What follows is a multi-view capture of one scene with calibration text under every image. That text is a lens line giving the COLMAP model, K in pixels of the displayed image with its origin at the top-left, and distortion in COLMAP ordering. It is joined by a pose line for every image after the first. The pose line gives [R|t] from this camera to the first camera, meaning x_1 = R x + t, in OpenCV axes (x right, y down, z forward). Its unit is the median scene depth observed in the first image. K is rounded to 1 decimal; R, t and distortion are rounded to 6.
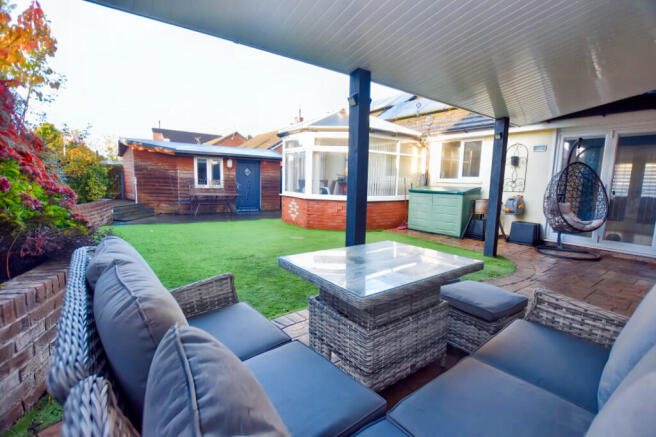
lens RADIAL K [[304.7, 0, 328.0], [0, 304.7, 218.5], [0, 0, 1]] dist [-0.030964, 0.009963]
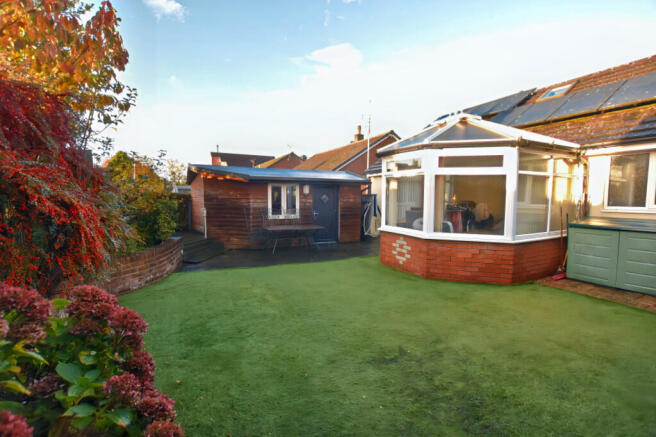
lens RADIAL K [[296.7, 0, 320.3], [0, 296.7, 218.4], [0, 0, 1]] dist [-0.023899, 0.000653]
pose [[0.987642, -0.009730, -0.156425, -0.188996], [0.001799, 0.998709, -0.050763, -0.069577], [0.156717, 0.049854, 0.986385, 0.221996]]
